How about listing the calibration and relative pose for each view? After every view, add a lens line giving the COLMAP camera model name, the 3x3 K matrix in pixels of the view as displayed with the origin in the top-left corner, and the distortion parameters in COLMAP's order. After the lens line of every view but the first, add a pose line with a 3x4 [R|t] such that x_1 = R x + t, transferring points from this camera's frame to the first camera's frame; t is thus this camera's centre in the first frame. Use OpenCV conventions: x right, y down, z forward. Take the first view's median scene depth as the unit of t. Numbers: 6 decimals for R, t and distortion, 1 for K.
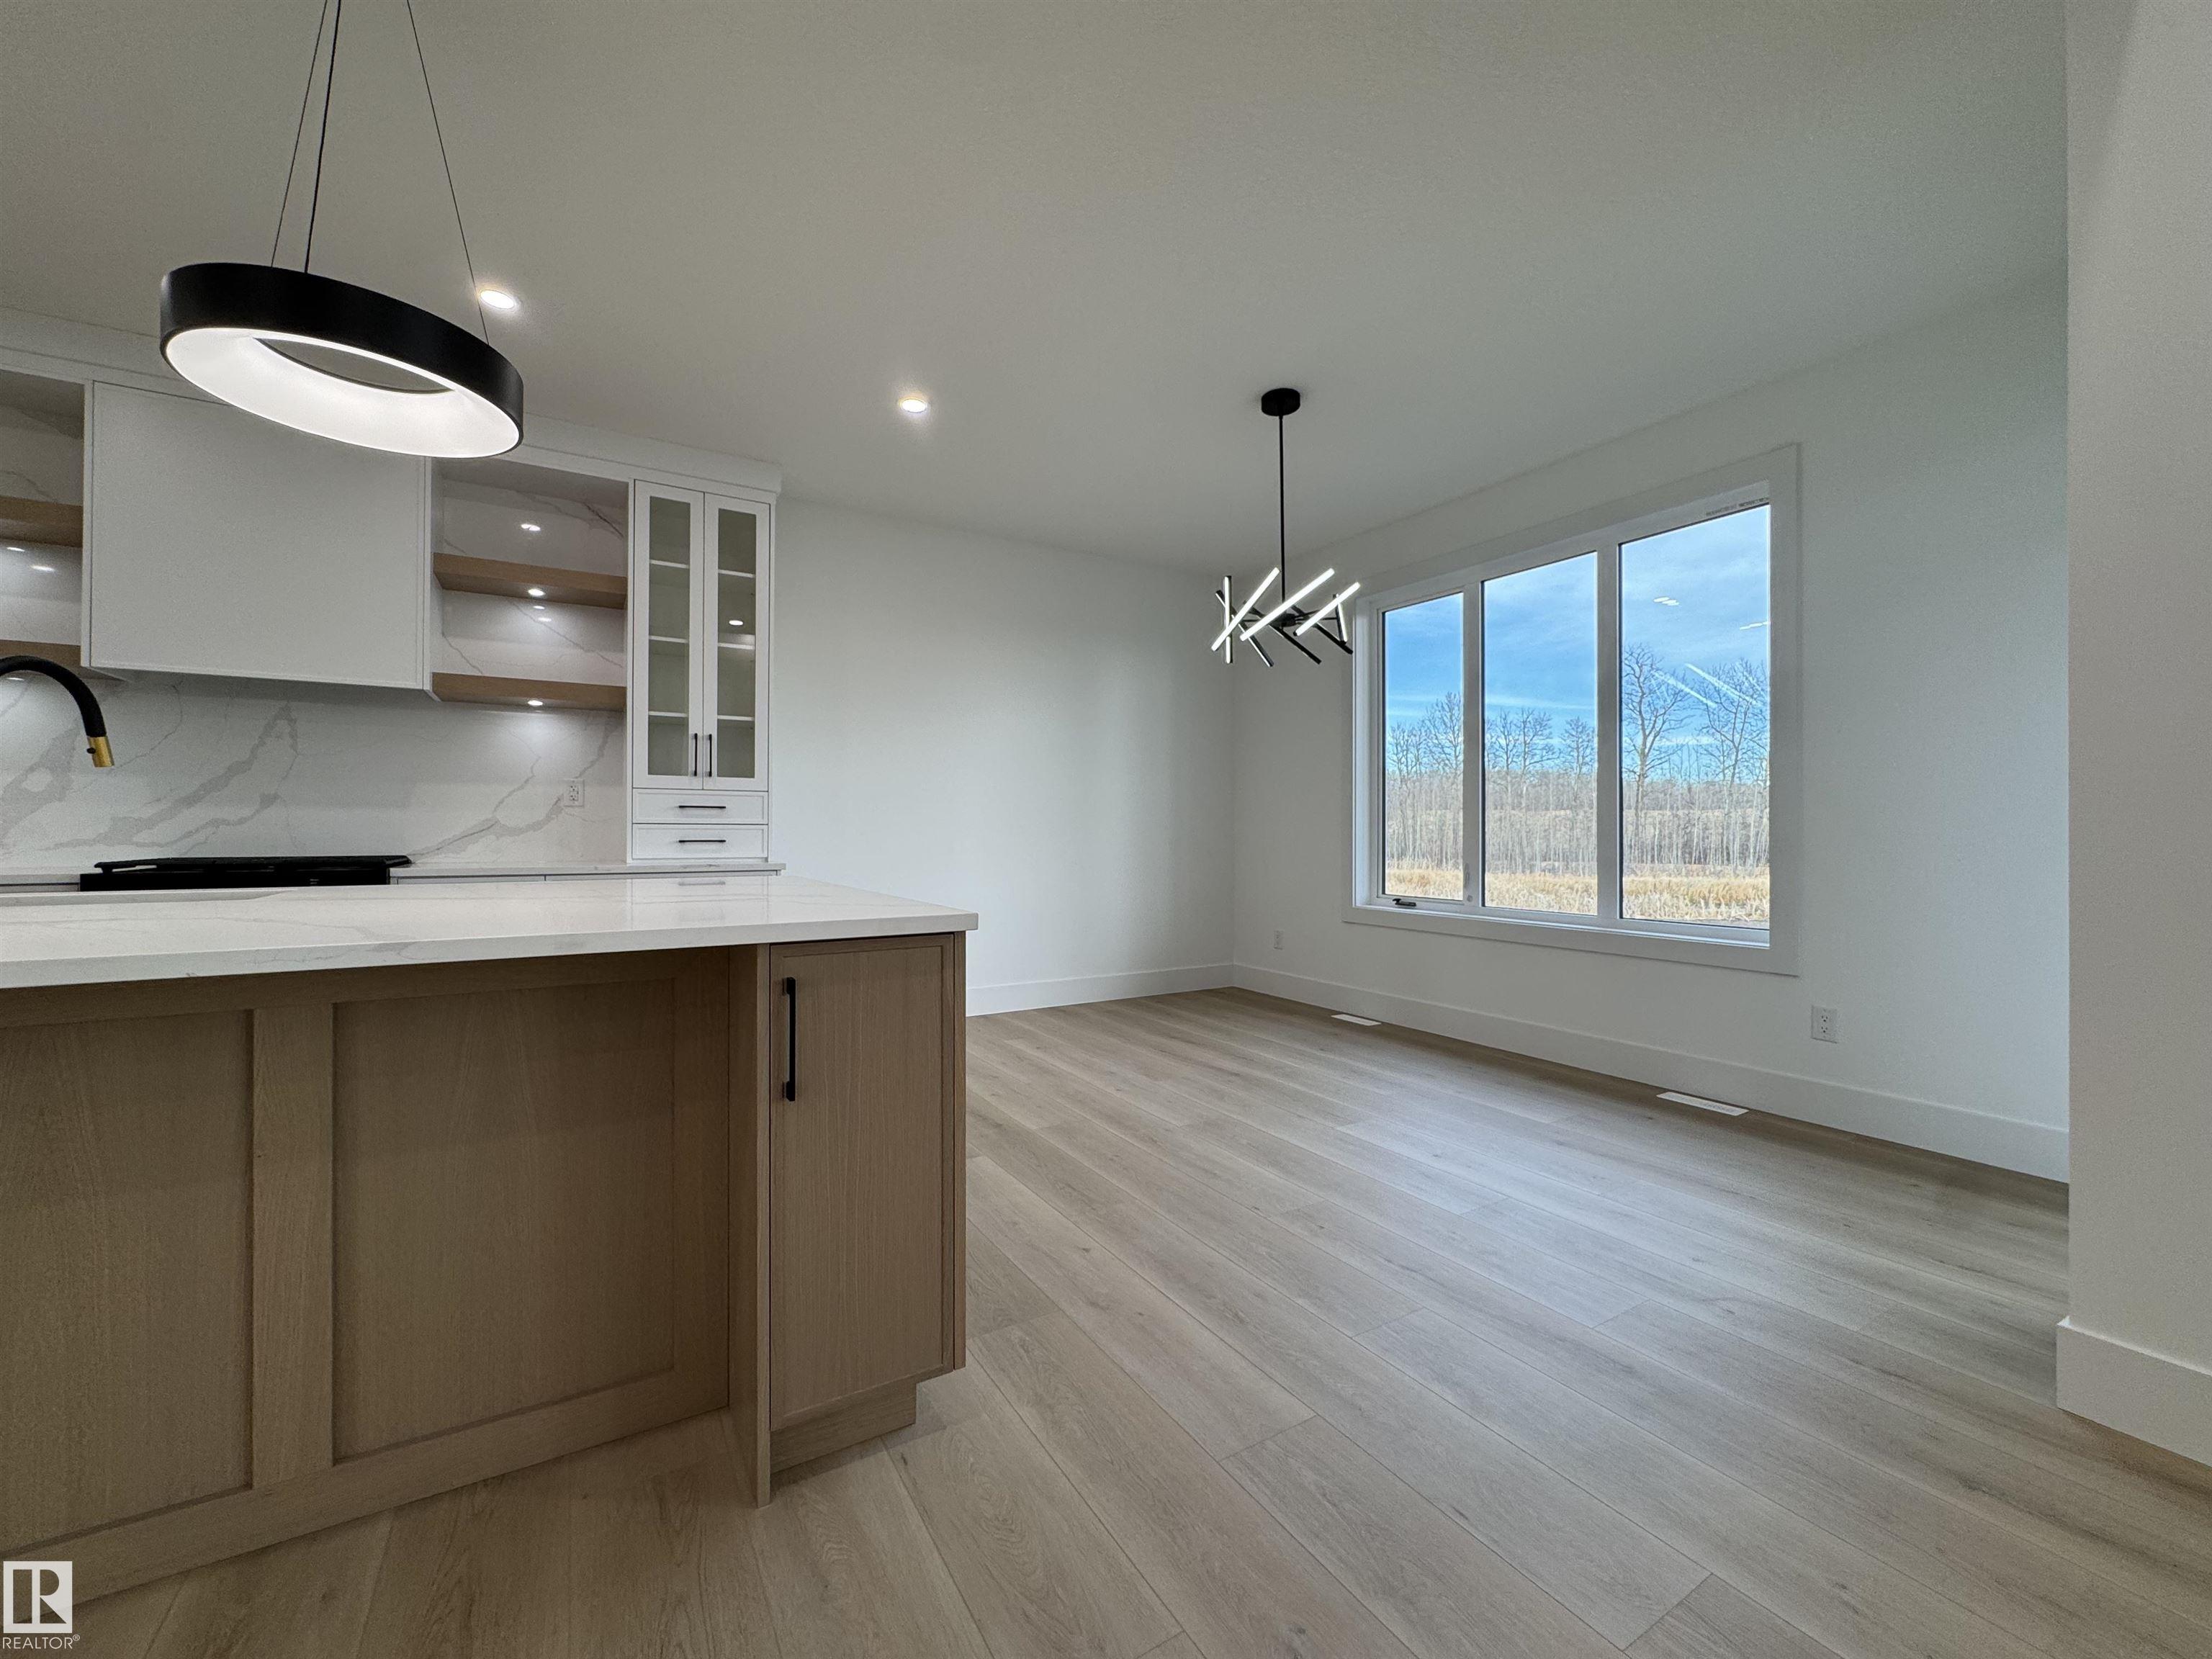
lens RADIAL K [[897.5, 0, 1110.8], [0, 897.5, 827.0], [0, 0, 1]] dist [0.001383, -0.001002]
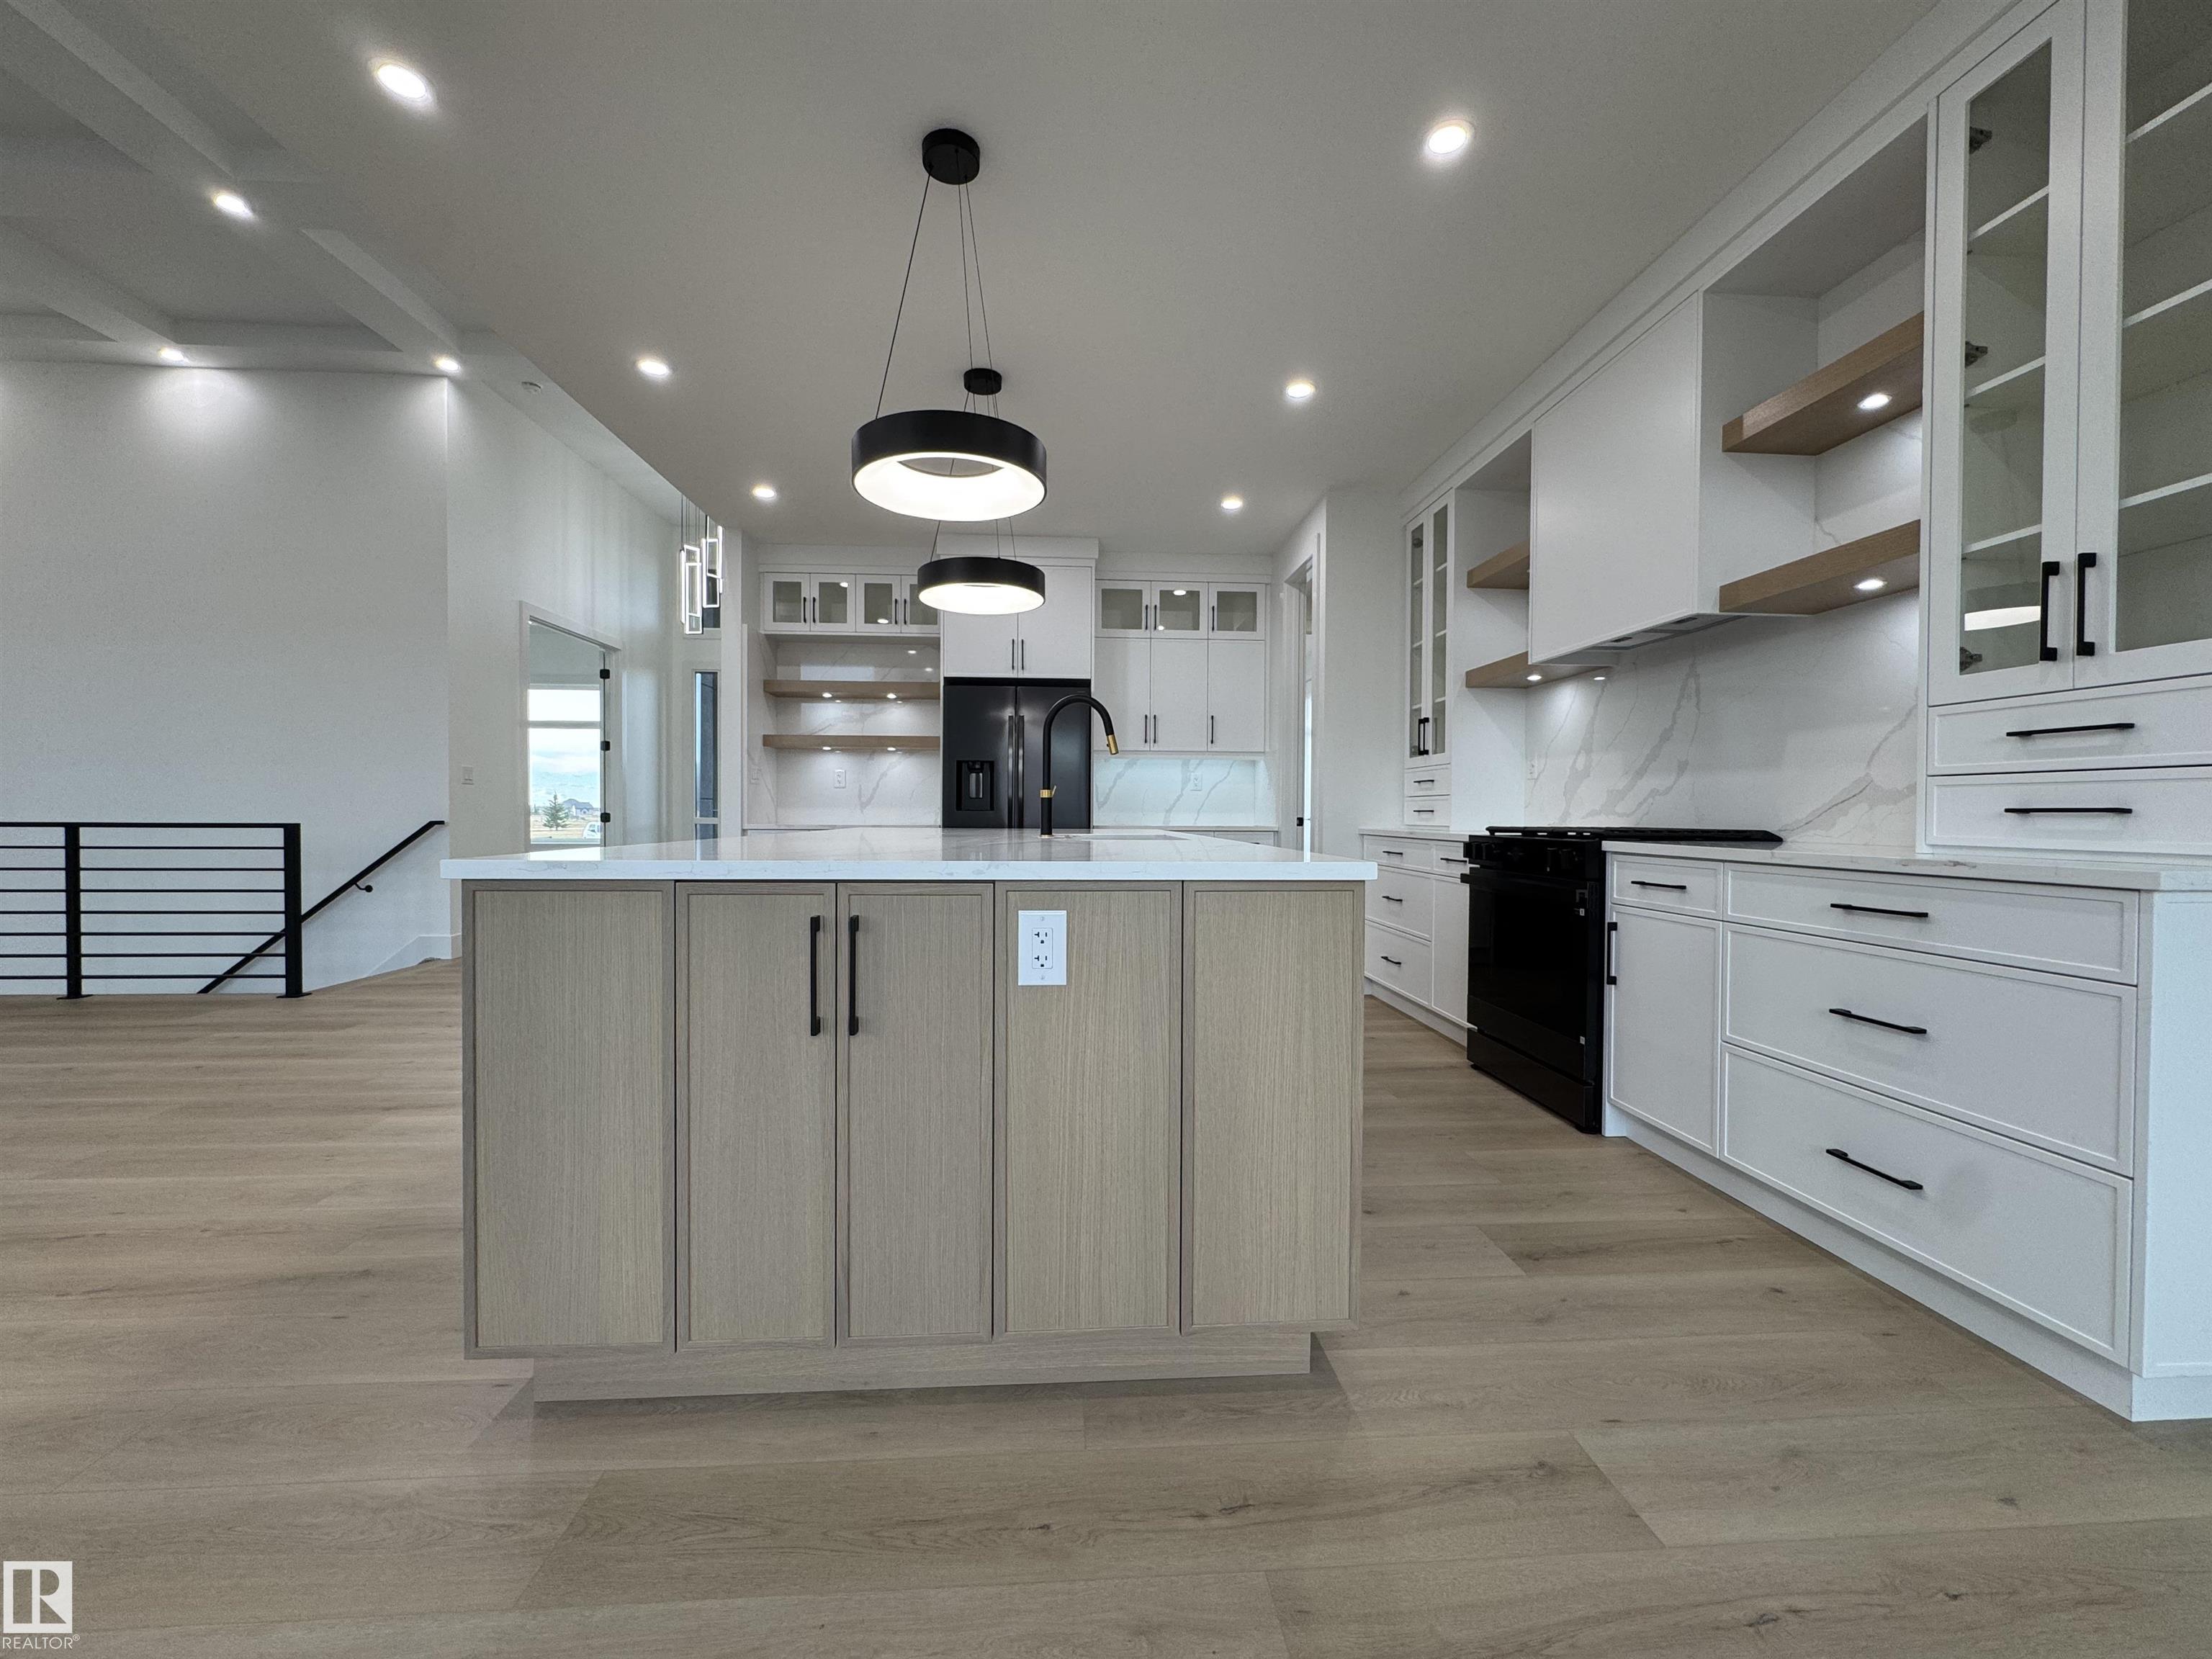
lens RADIAL K [[897.5, 0, 1094.3], [0, 897.5, 819.5], [0, 0, 1]] dist [0.001383, -0.001002]
pose [[-0.462876, -0.000400, -0.886423, 0.140399], [-0.005981, 0.999979, 0.002671, 0.022433], [0.886403, 0.006538, -0.462869, 0.810130]]
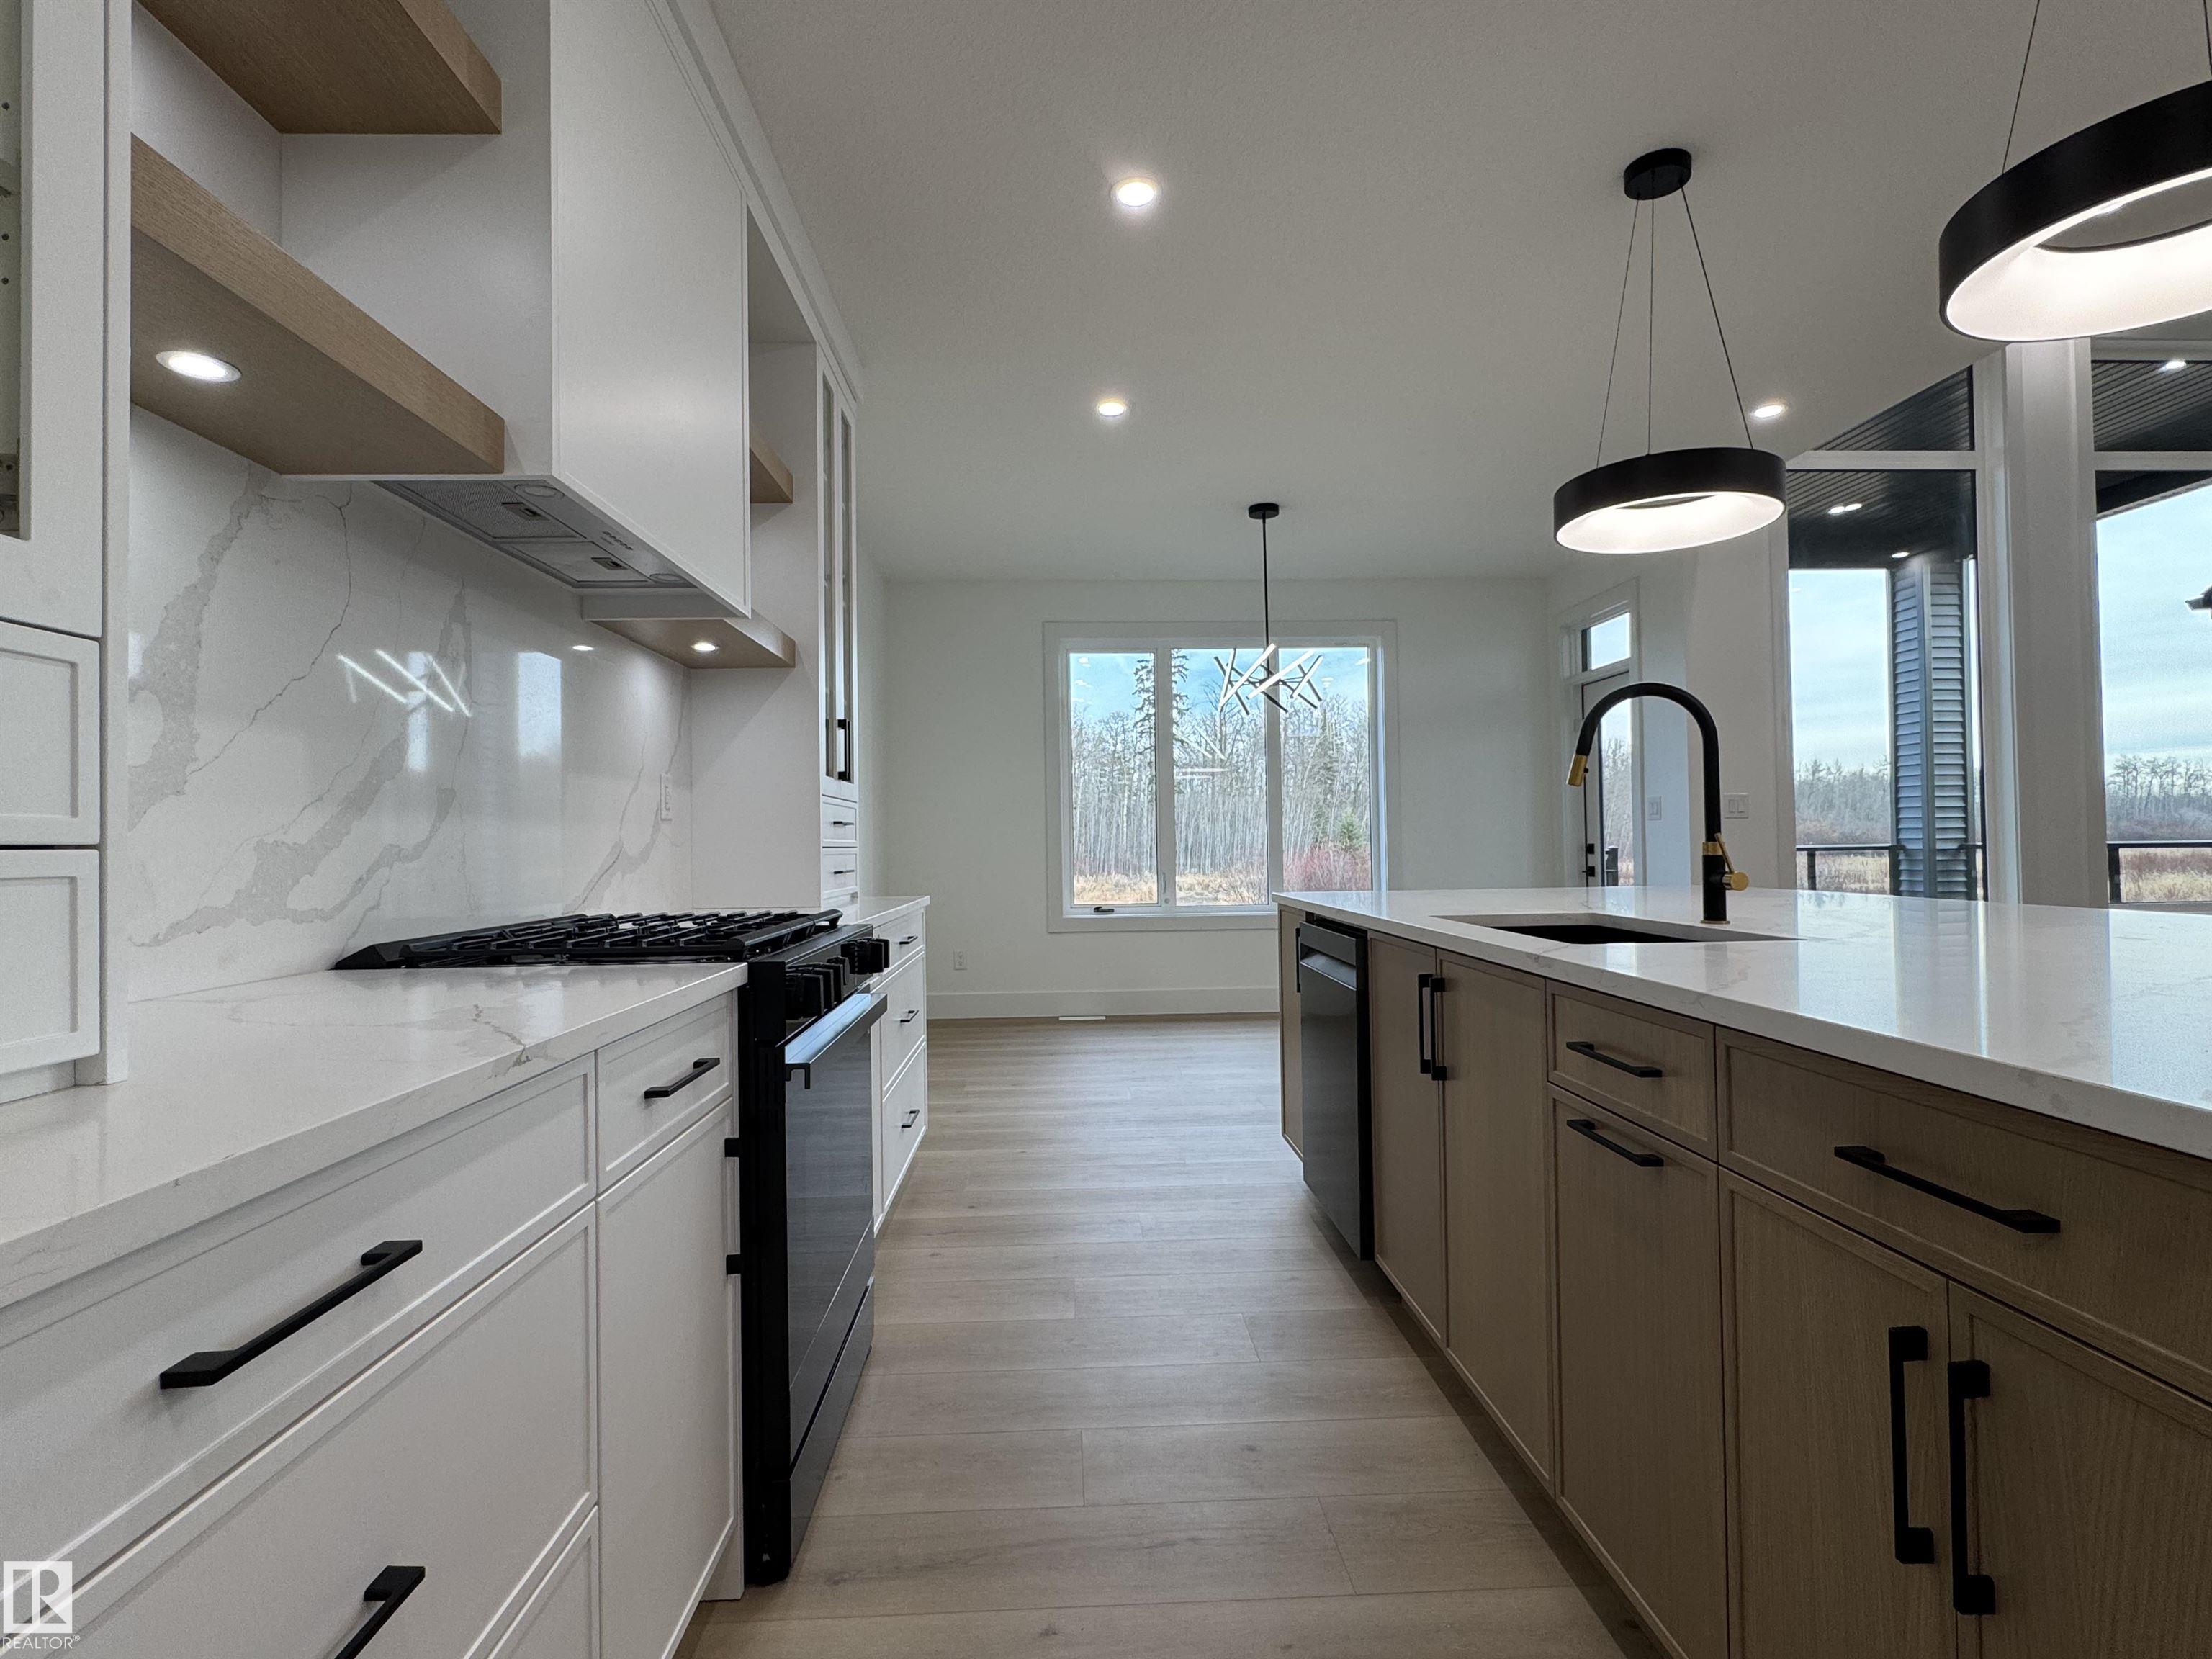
lens RADIAL K [[1076.5, 0, 1091.3], [0, 1076.5, 835.5], [0, 0, 1]] dist [-0.016553, 0.002137]
pose [[0.477724, -0.001675, 0.878509, -1.127606], [0.010494, 0.999938, -0.003800, -0.007682], [-0.878447, 0.011035, 0.477712, 0.435002]]
